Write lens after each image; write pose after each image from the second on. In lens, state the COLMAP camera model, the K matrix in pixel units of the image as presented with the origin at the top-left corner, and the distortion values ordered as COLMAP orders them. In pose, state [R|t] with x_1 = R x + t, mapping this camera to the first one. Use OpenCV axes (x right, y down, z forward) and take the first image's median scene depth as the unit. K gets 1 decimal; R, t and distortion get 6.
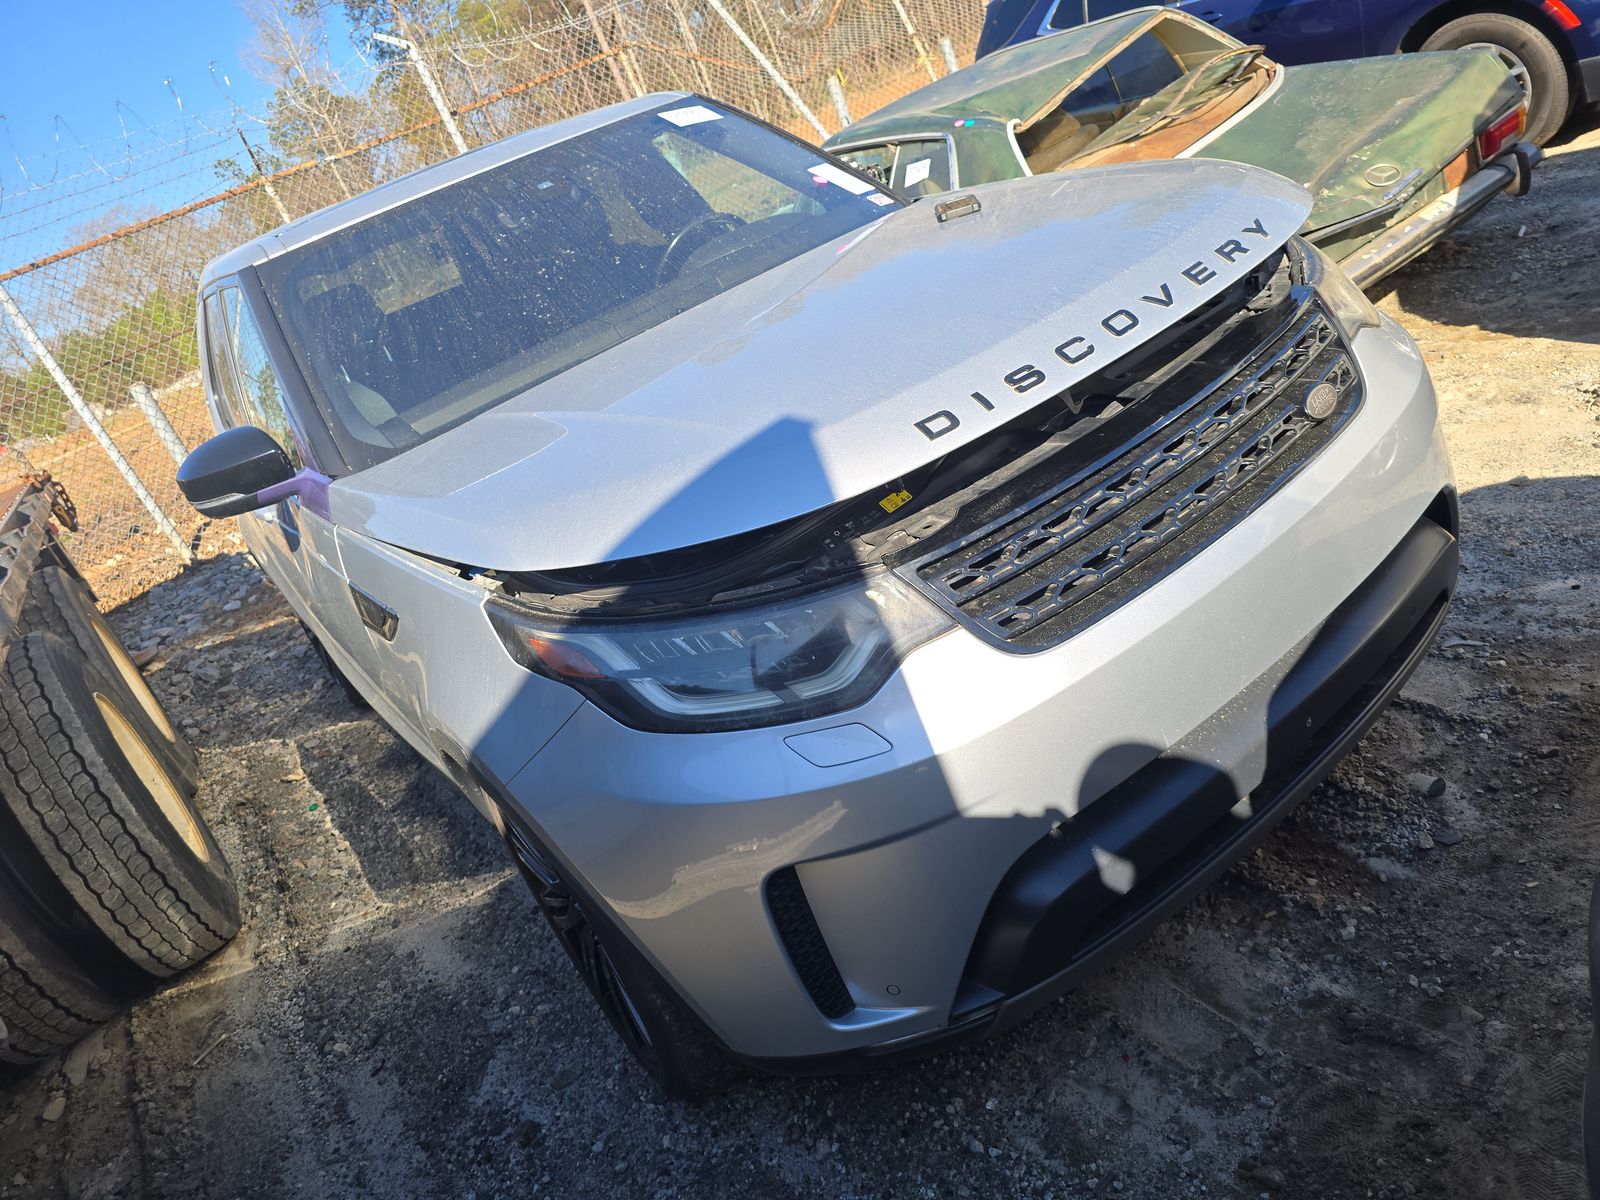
lens RADIAL K [[1043.6, 0, 807.4], [0, 1043.6, 635.9], [0, 0, 1]] dist [0.061963, -0.066656]
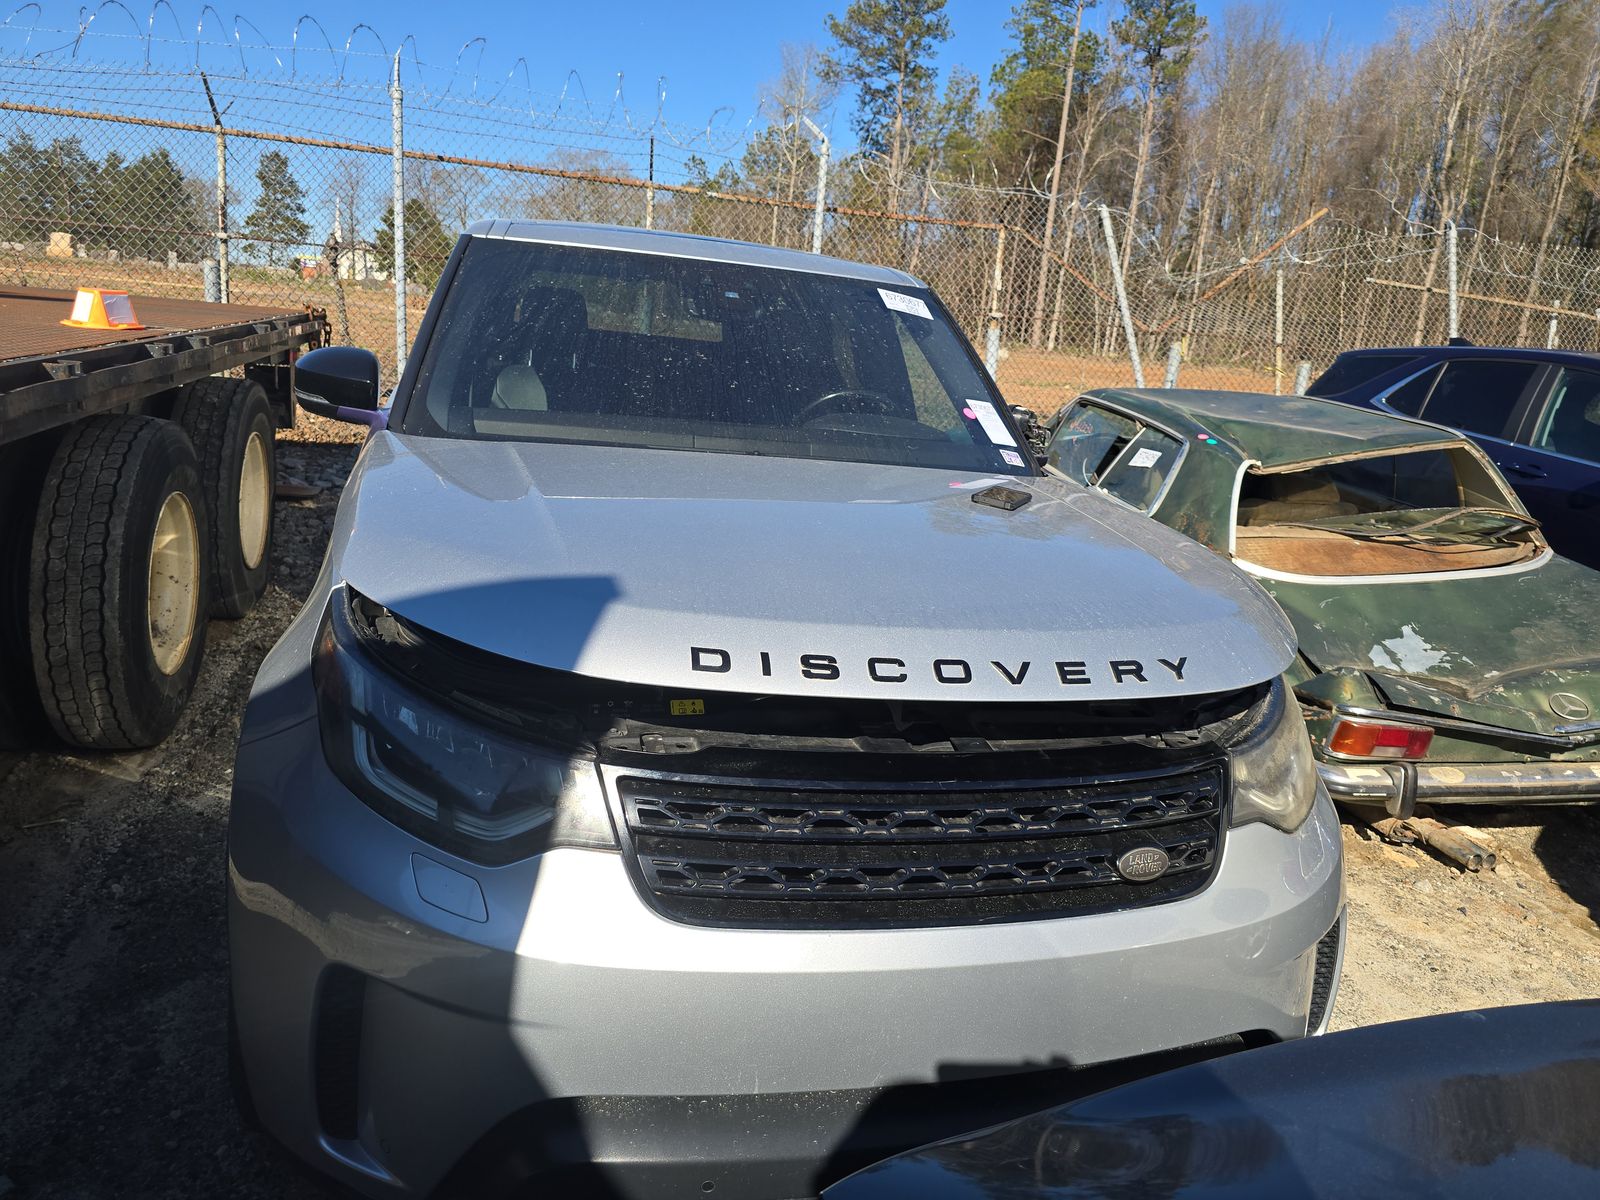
lens RADIAL K [[1061.5, 0, 811.4], [0, 1061.5, 643.4], [0, 0, 1]] dist [0.043878, -0.037325]
pose [[0.836186, 0.511719, -0.197323, 0.204481], [-0.531643, 0.844664, -0.062444, -0.106292], [0.134718, 0.157120, 0.978348, 0.020754]]
